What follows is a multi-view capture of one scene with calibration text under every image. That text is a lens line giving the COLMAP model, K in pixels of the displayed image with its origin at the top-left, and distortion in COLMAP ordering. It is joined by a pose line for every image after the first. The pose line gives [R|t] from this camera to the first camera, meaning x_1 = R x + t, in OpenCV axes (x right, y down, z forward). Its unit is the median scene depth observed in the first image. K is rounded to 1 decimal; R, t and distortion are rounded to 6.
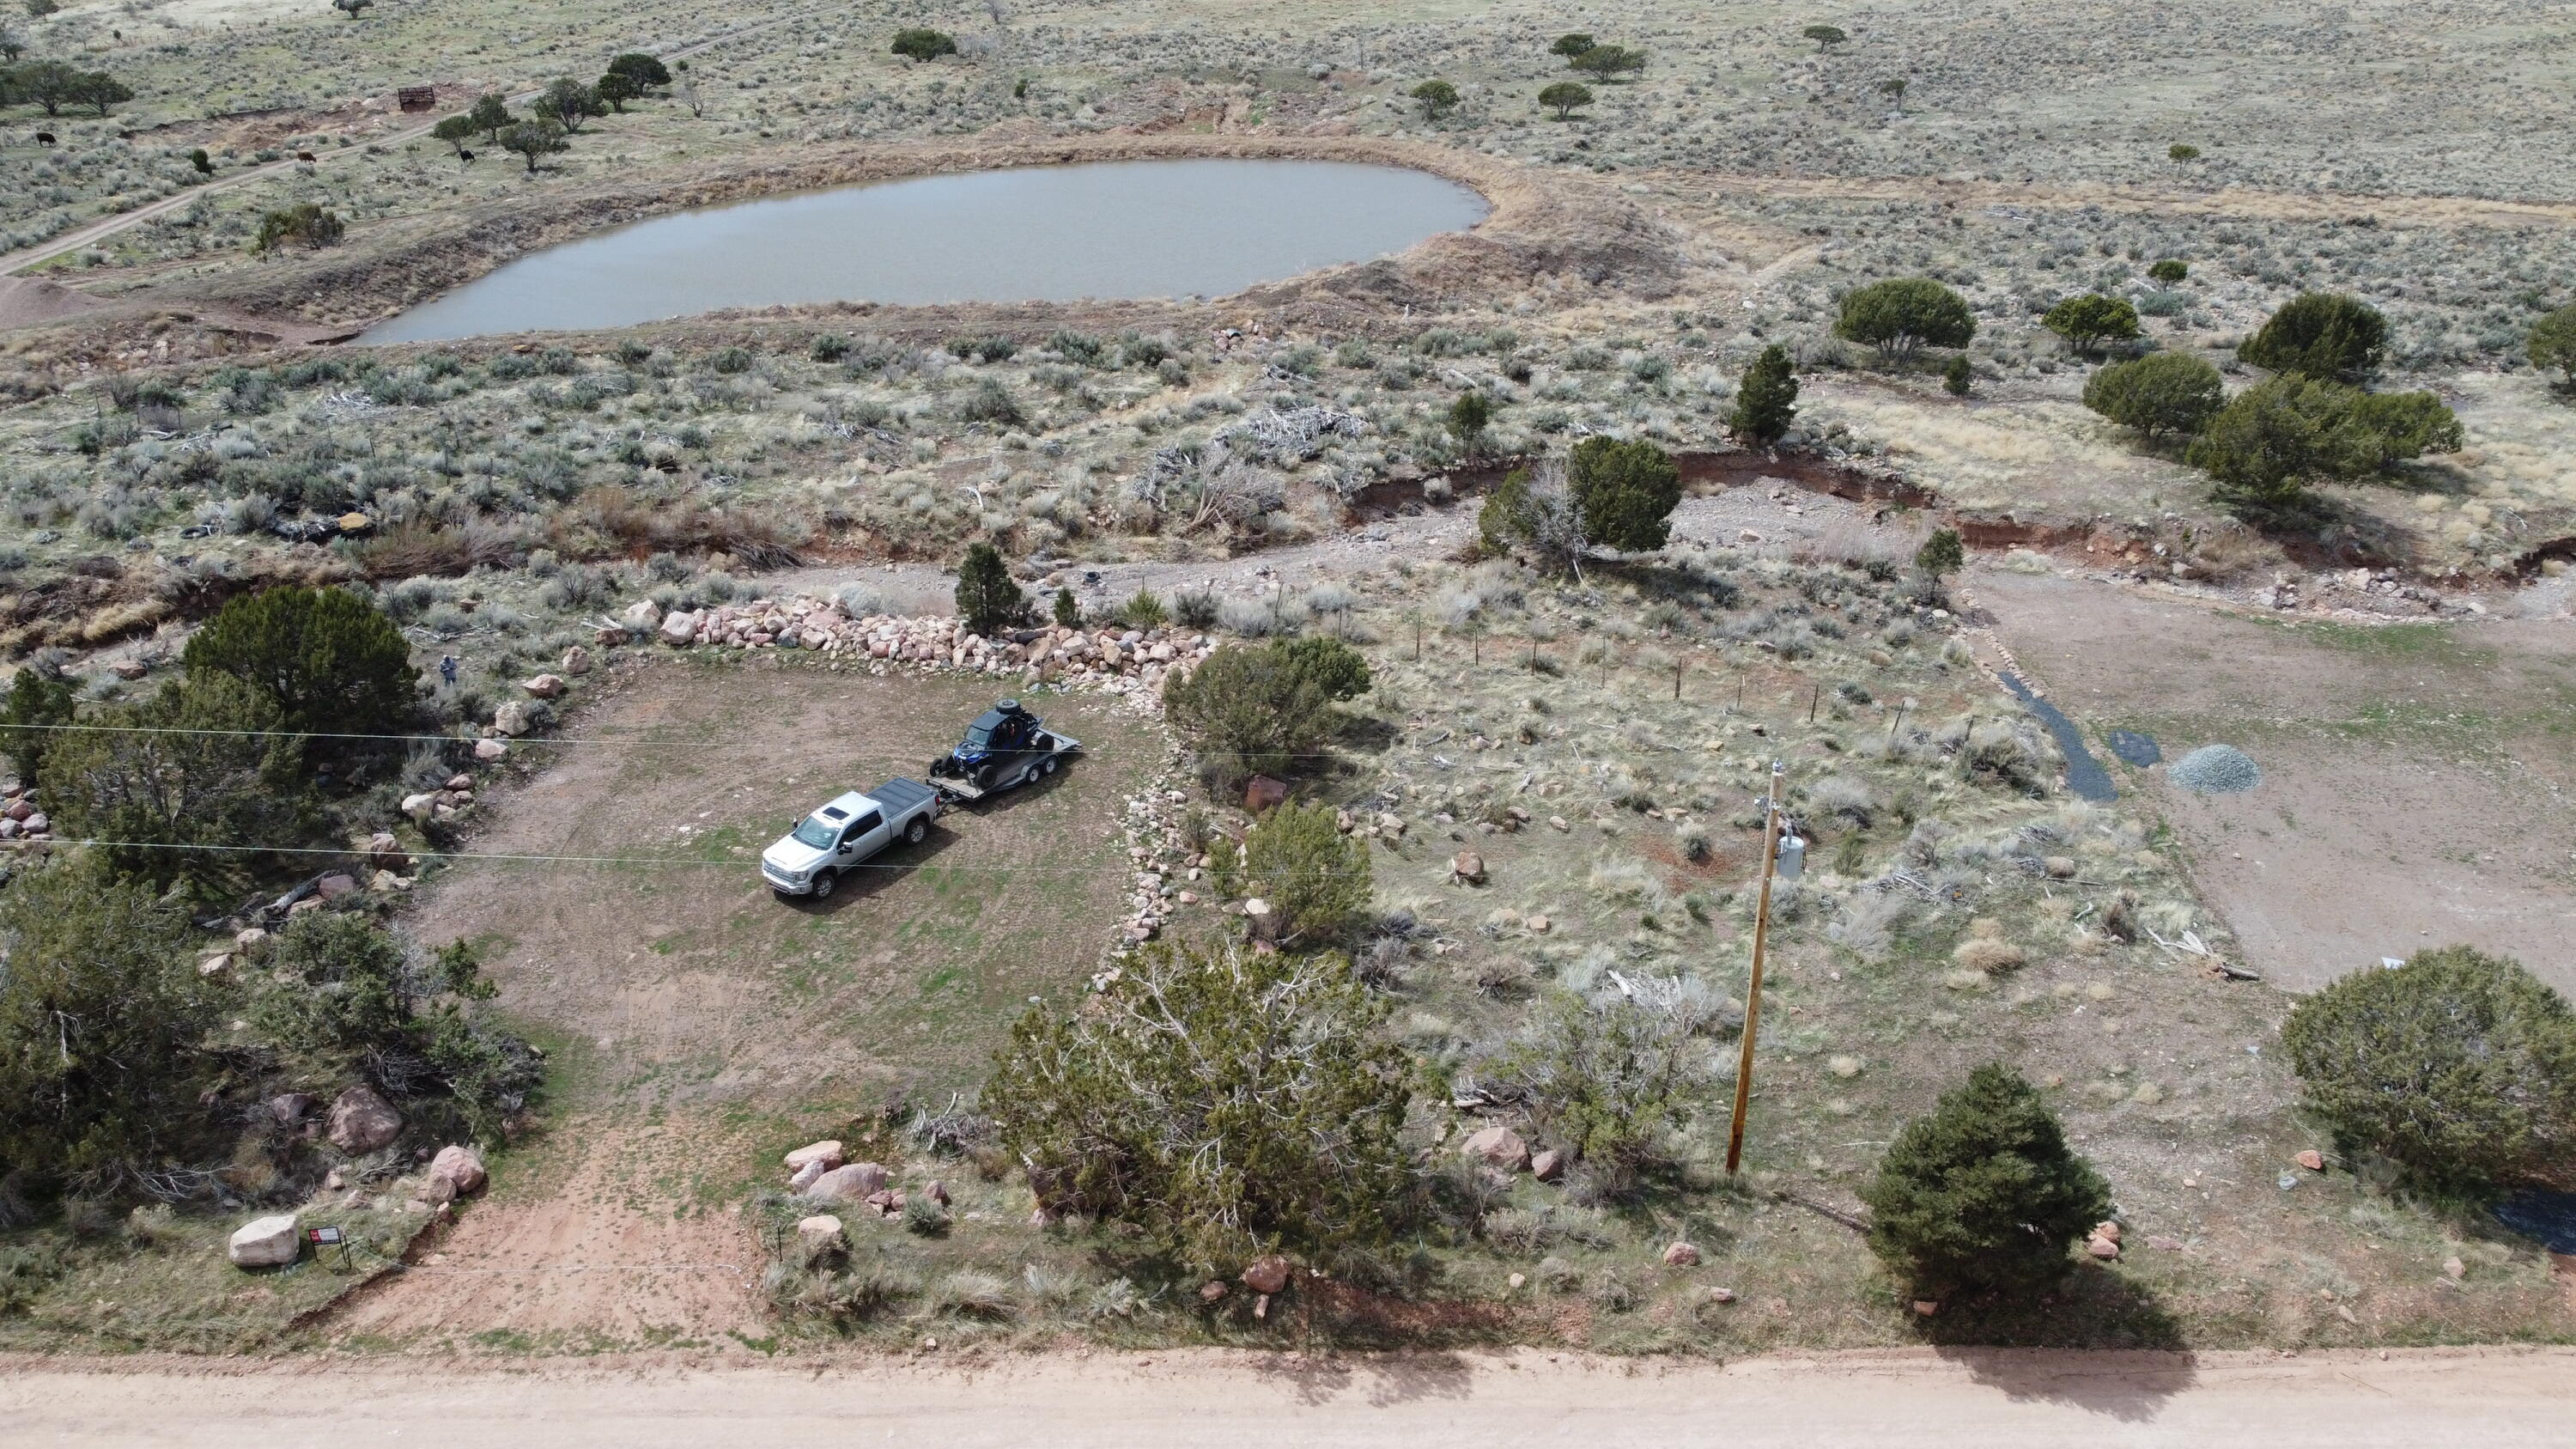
lens RADIAL K [[1954.0, 0, 1277.6], [0, 1954.0, 702.4], [0, 0, 1]] dist [0.000003, -0.008947]
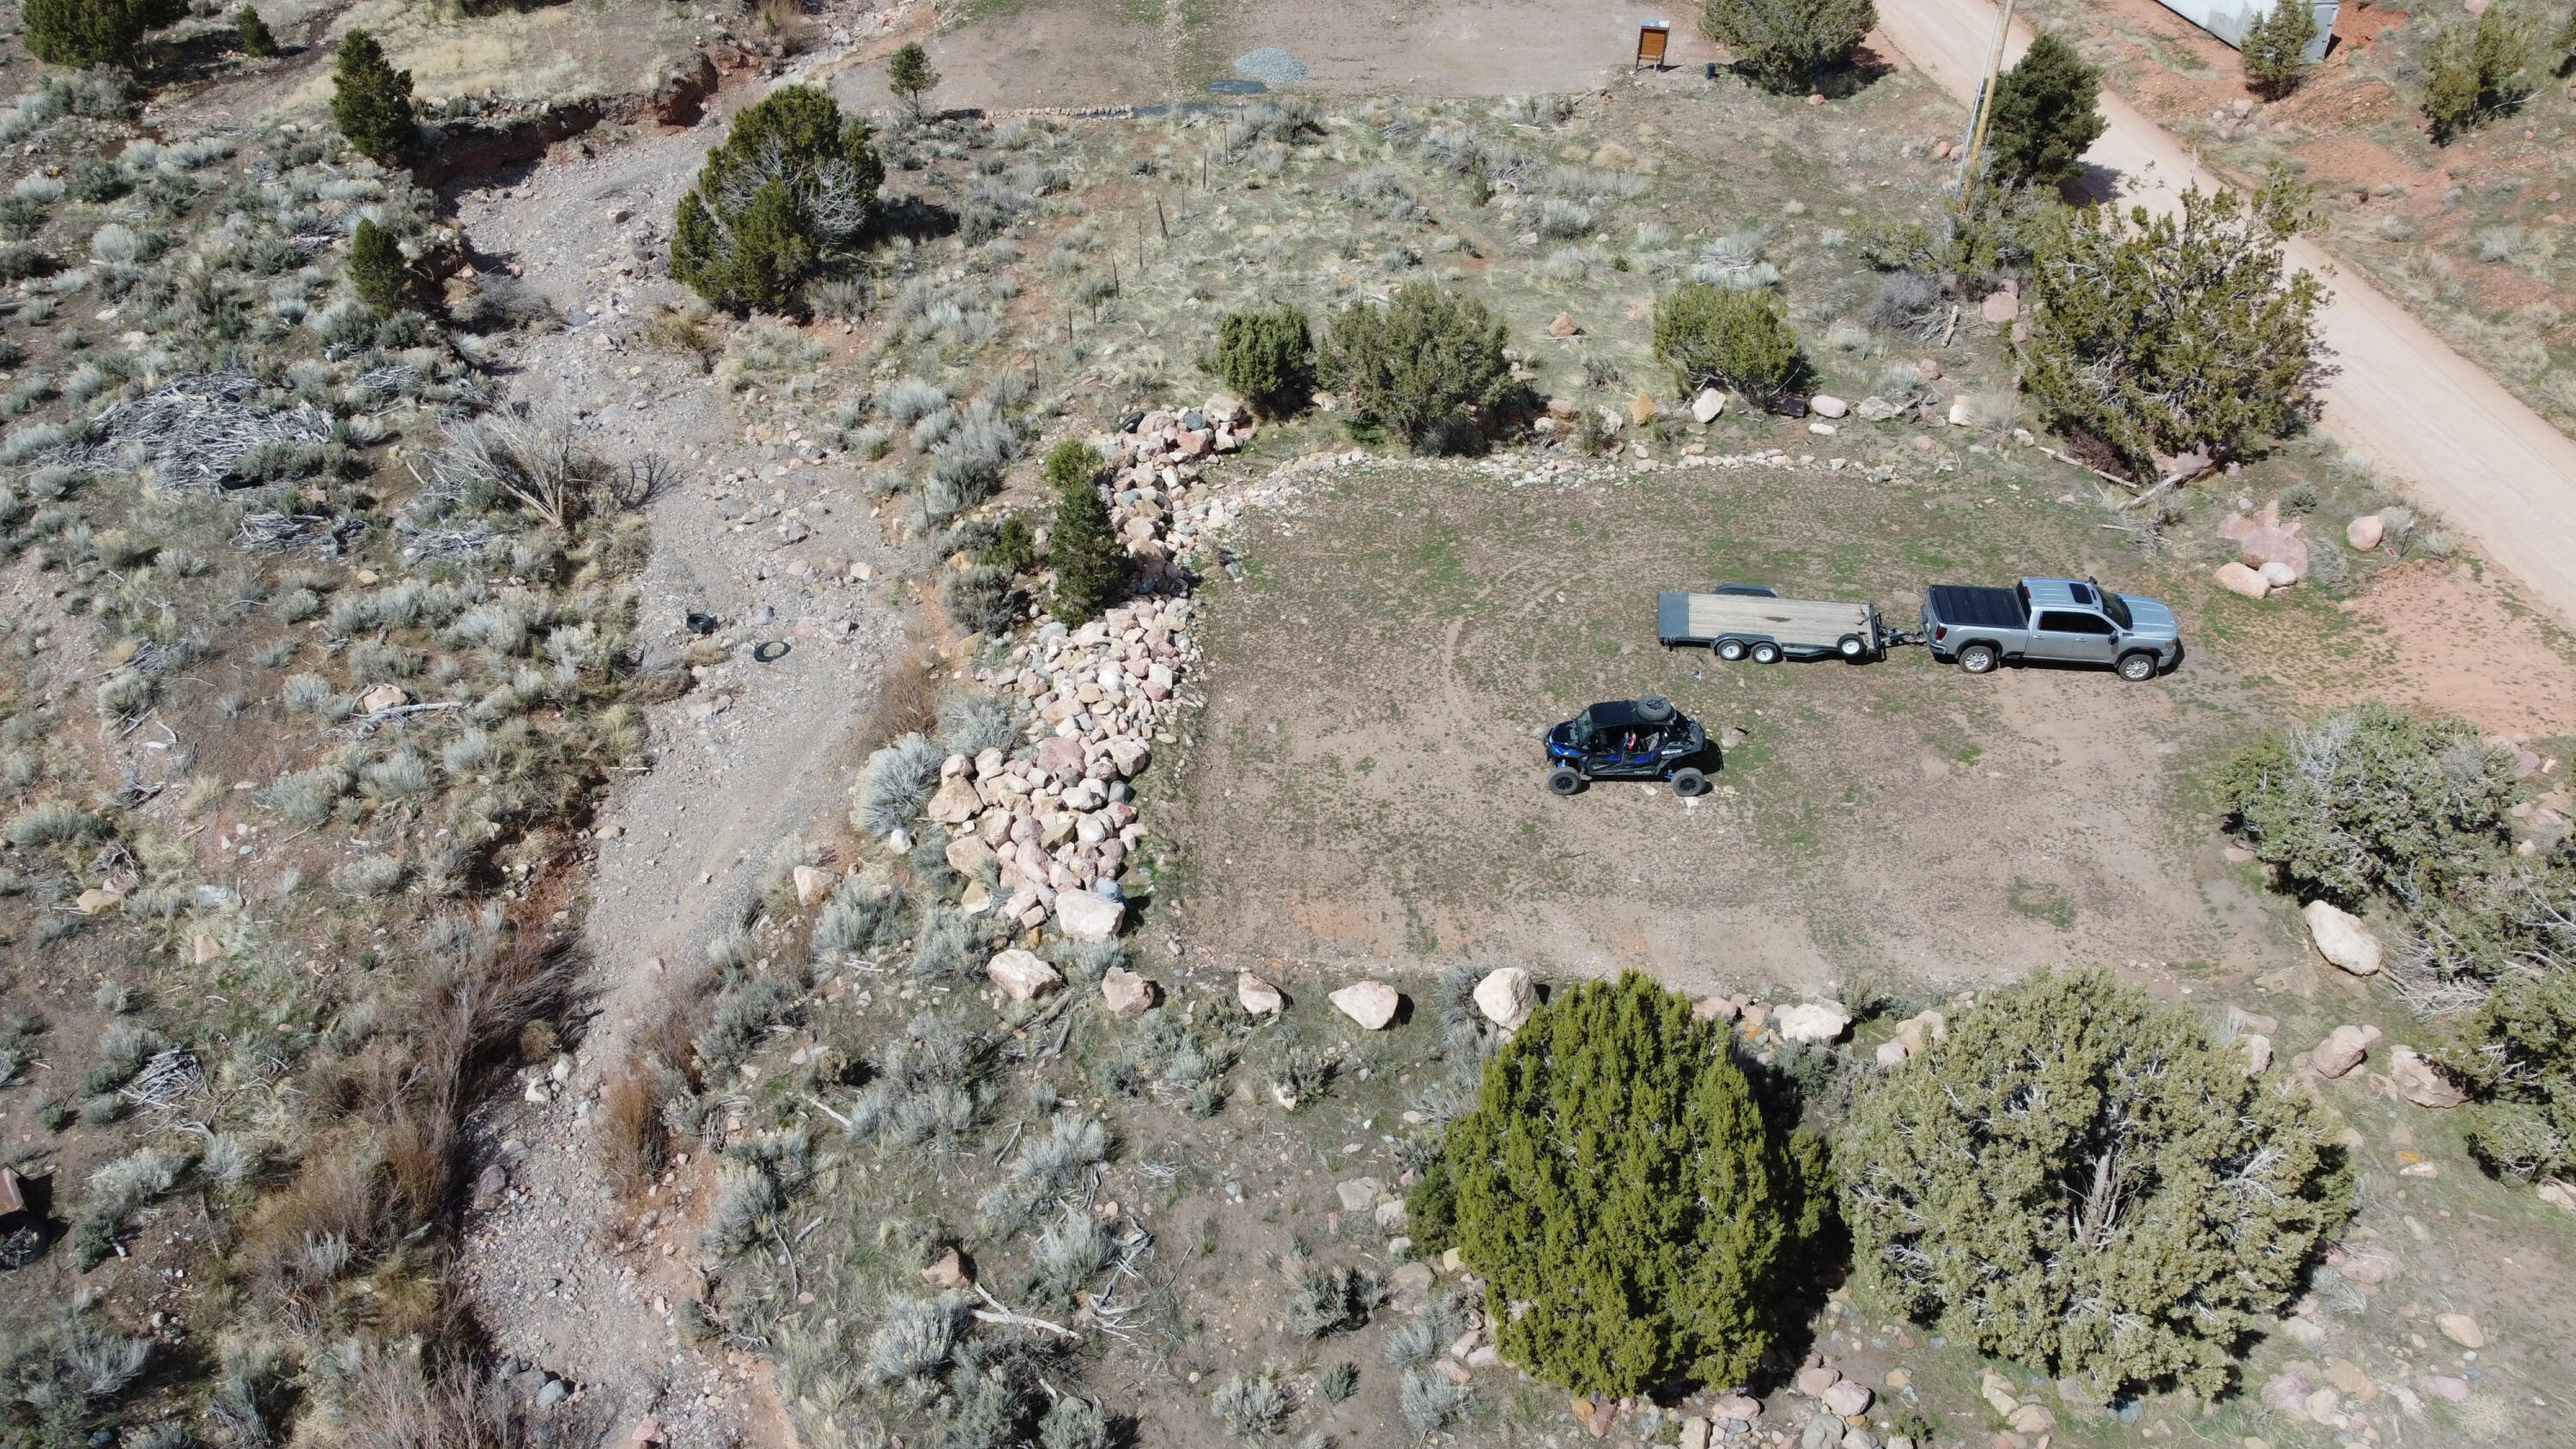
lens RADIAL K [[1954.0, 0, 1271.0], [0, 1954.0, 709.7], [0, 0, 1]] dist [0.000003, -0.008947]
pose [[-0.047153, -0.618774, 0.784152, -0.727092], [0.443383, 0.690486, 0.571524, -0.382038], [-0.895091, 0.374629, 0.241796, 0.816468]]
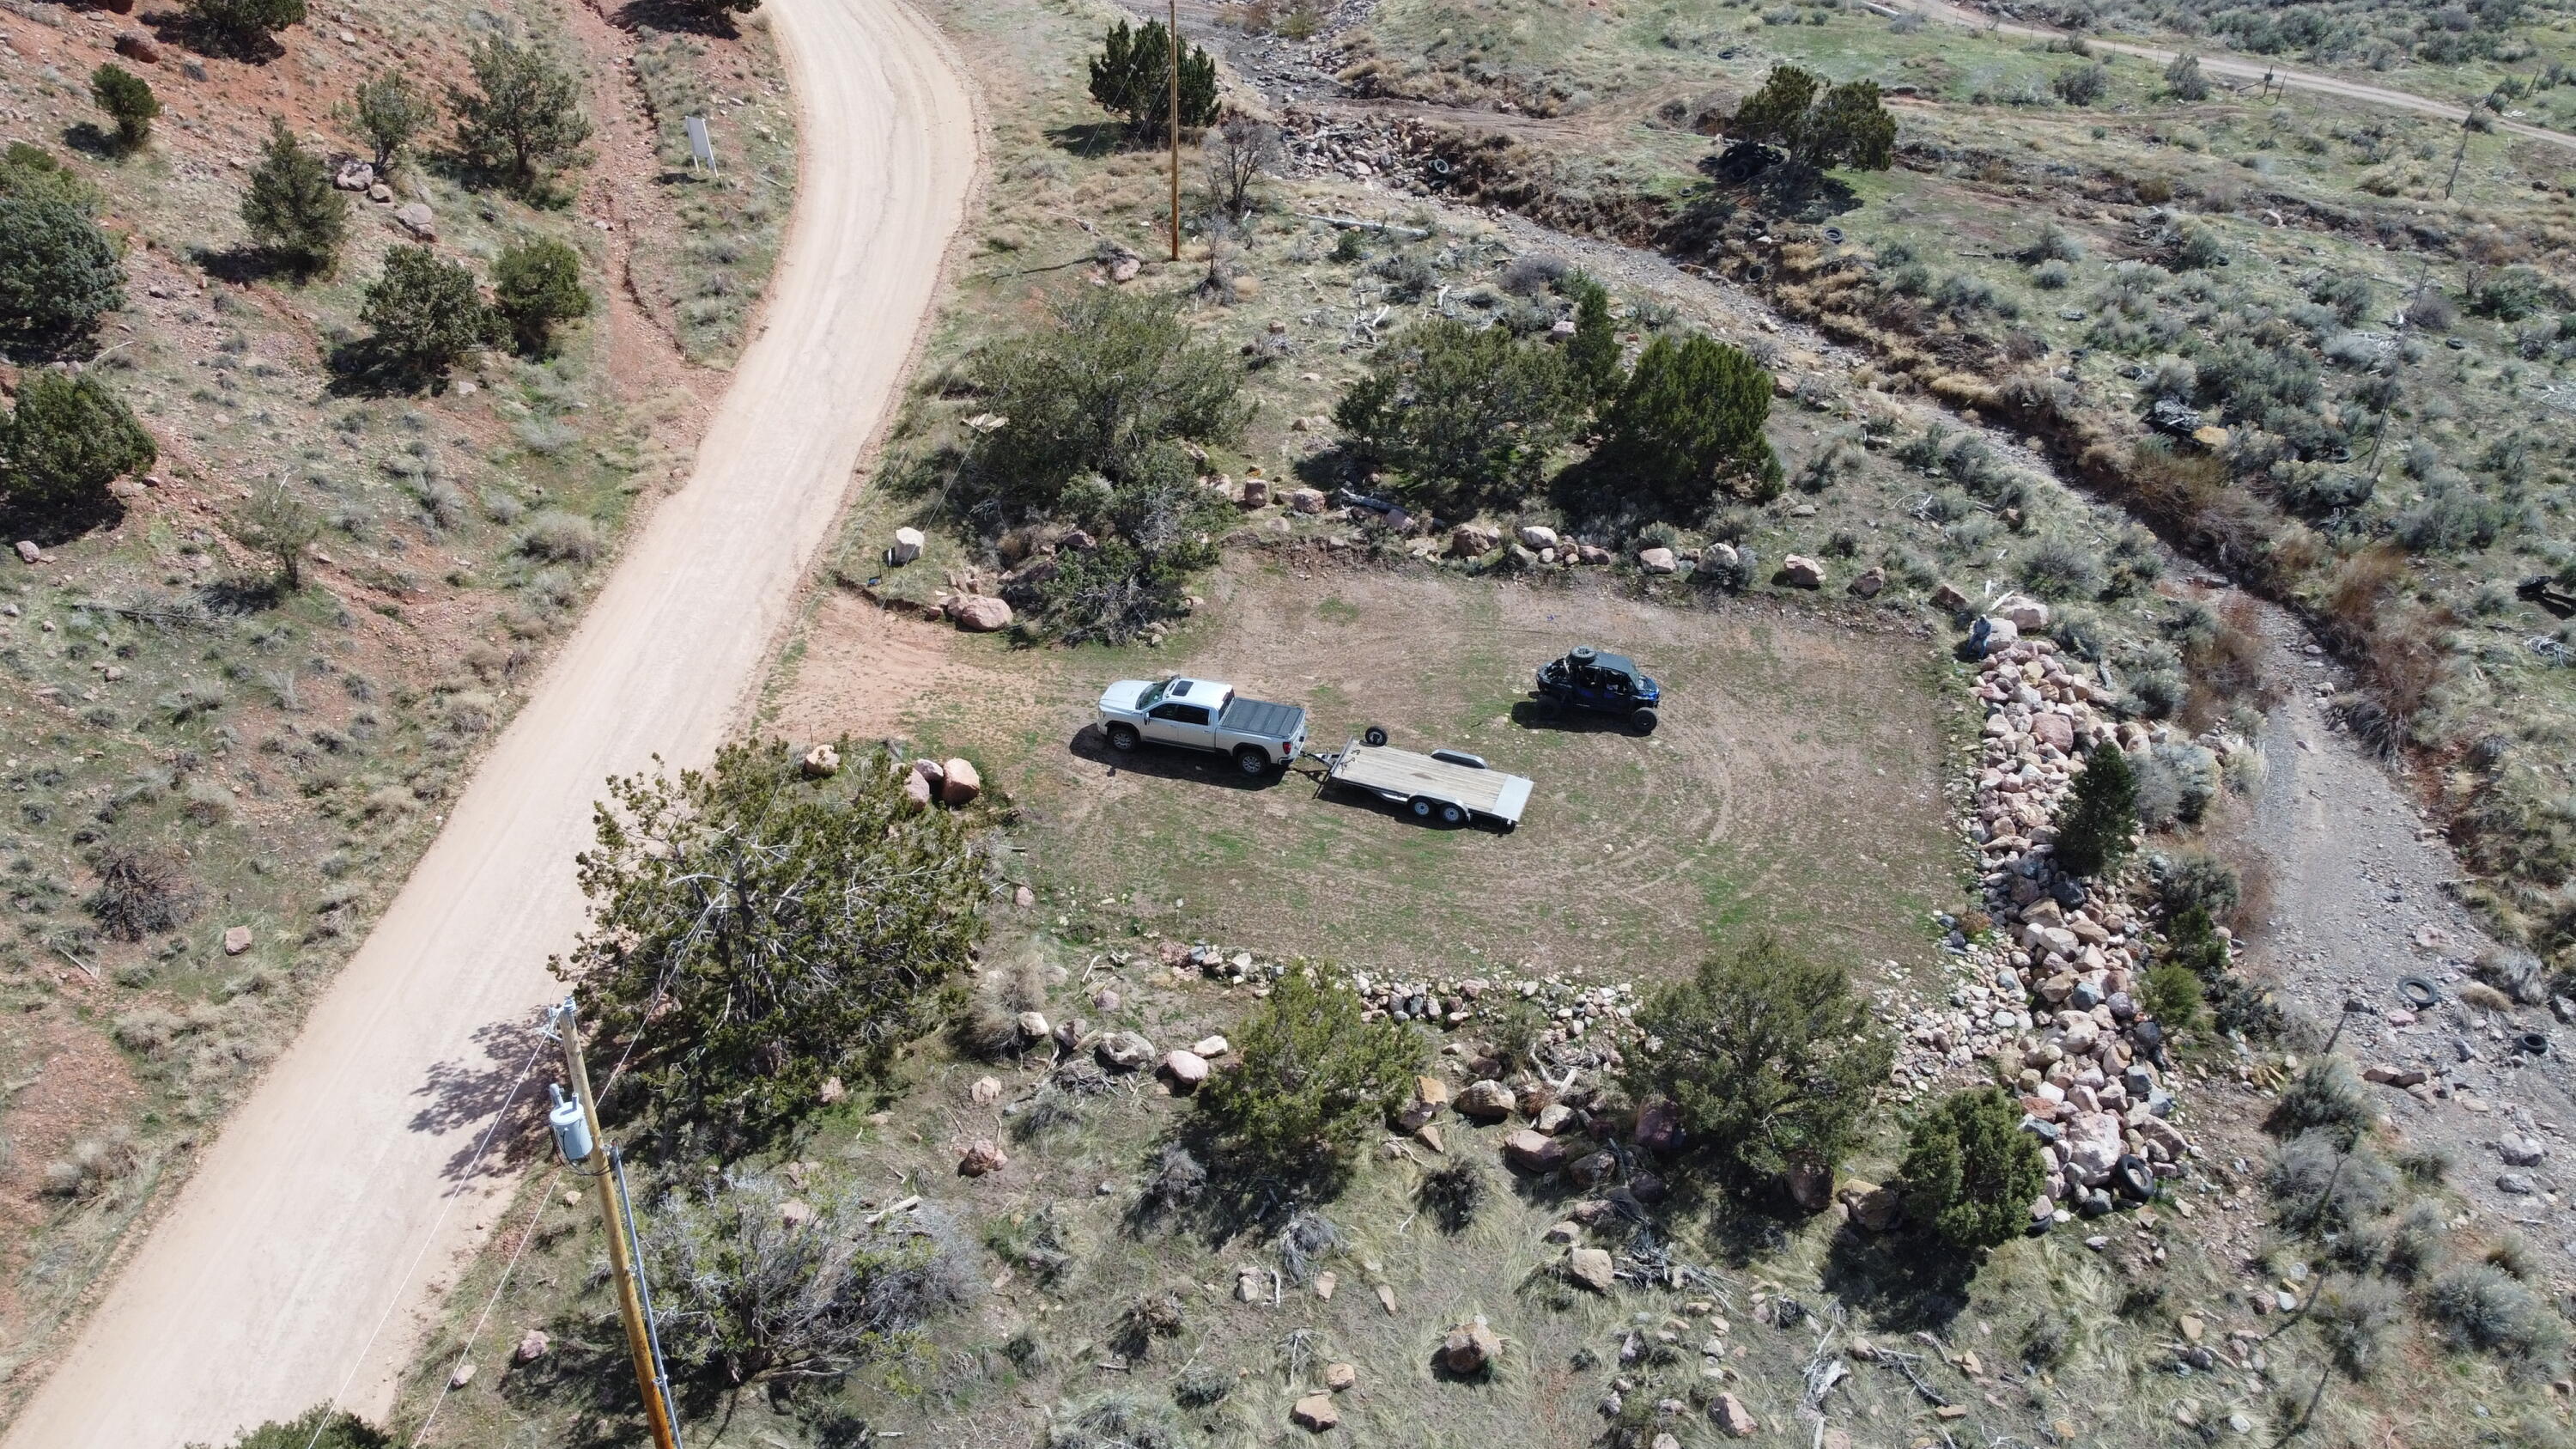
lens RADIAL K [[1954.0, 0, 1278.8], [0, 1954.0, 716.1], [0, 0, 1]] dist [0.000003, -0.008947]
pose [[-0.125020, 0.527463, -0.840329, 0.455680], [-0.450619, 0.724390, 0.521730, -0.316676], [0.883919, 0.443895, 0.147121, 0.640483]]
